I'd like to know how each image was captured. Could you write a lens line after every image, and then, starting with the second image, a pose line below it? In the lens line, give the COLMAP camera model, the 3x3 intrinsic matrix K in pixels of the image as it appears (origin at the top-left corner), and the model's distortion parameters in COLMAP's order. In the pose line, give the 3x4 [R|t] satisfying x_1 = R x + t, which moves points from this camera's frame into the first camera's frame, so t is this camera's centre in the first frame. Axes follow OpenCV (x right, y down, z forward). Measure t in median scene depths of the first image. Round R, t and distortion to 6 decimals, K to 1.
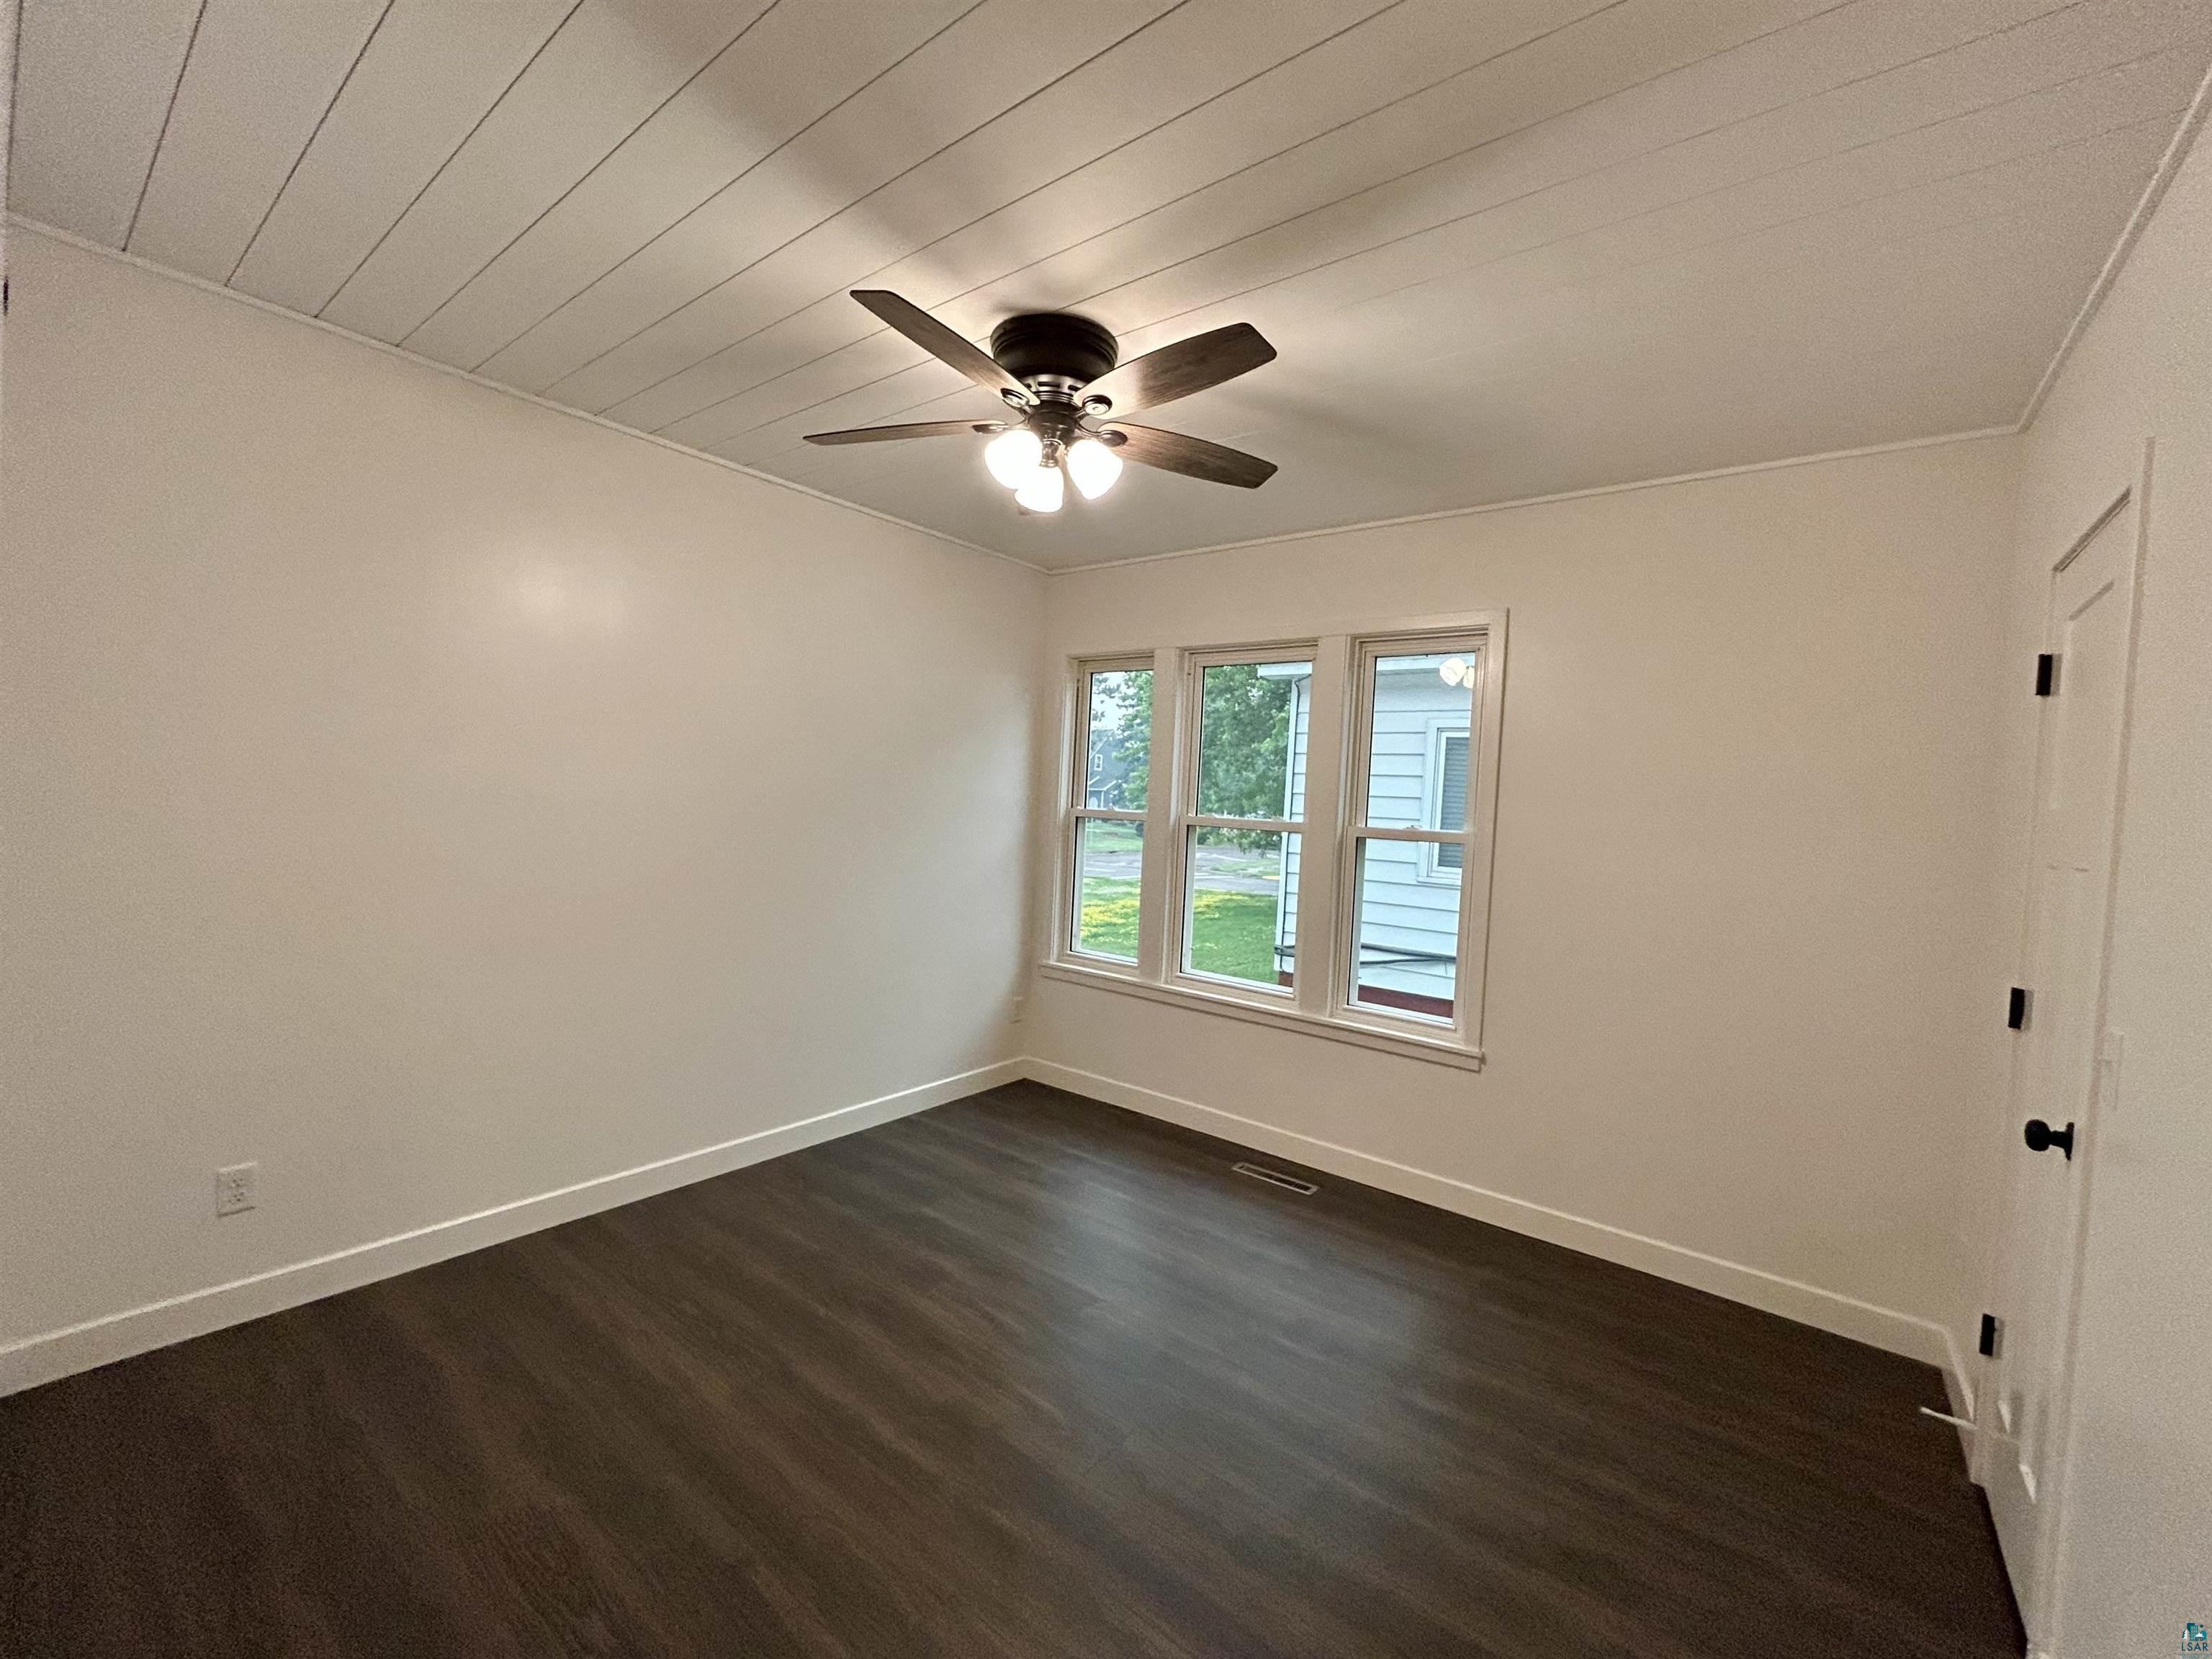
lens RADIAL K [[904.4, 0, 1096.7], [0, 904.4, 827.8], [0, 0, 1]] dist [-0.001081, -0.000136]
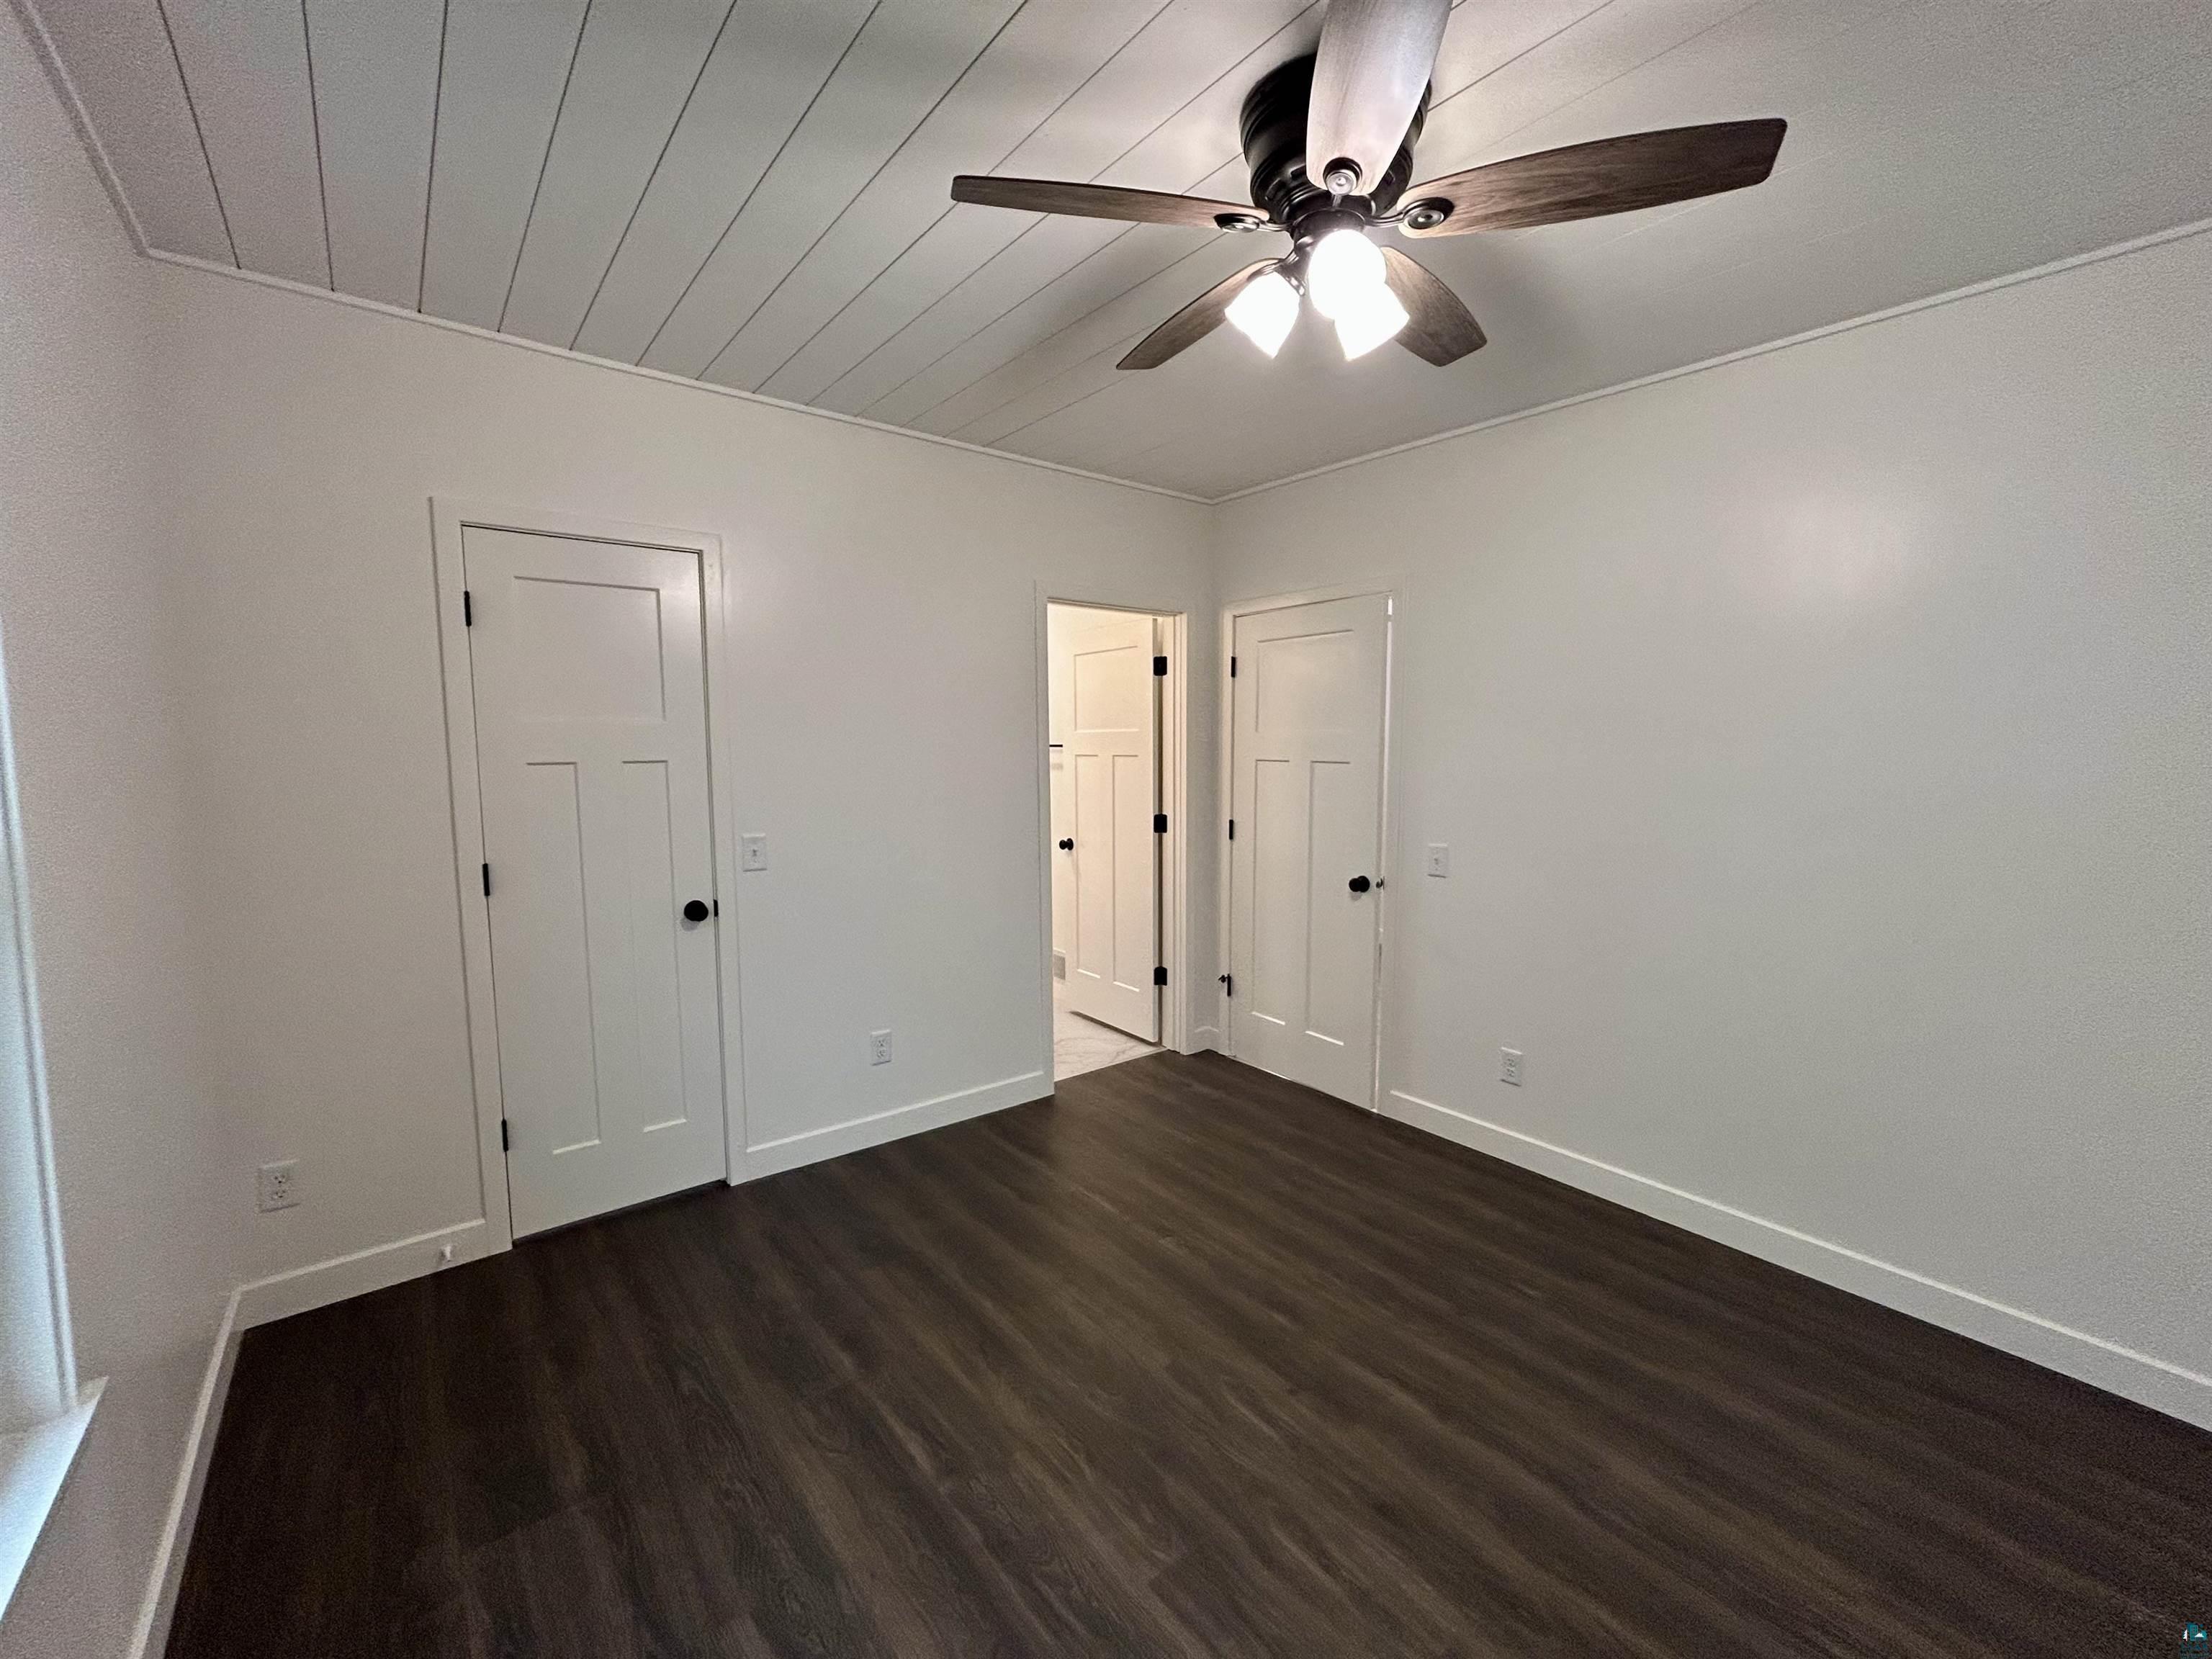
lens RADIAL K [[904.4, 0, 1096.7], [0, 904.4, 827.8], [0, 0, 1]] dist [-0.001081, -0.000136]
pose [[-0.969531, -0.079333, 0.231768, -0.083984], [-0.044648, 0.987488, 0.151242, -0.096670], [-0.240867, 0.136286, -0.960942, 1.975278]]
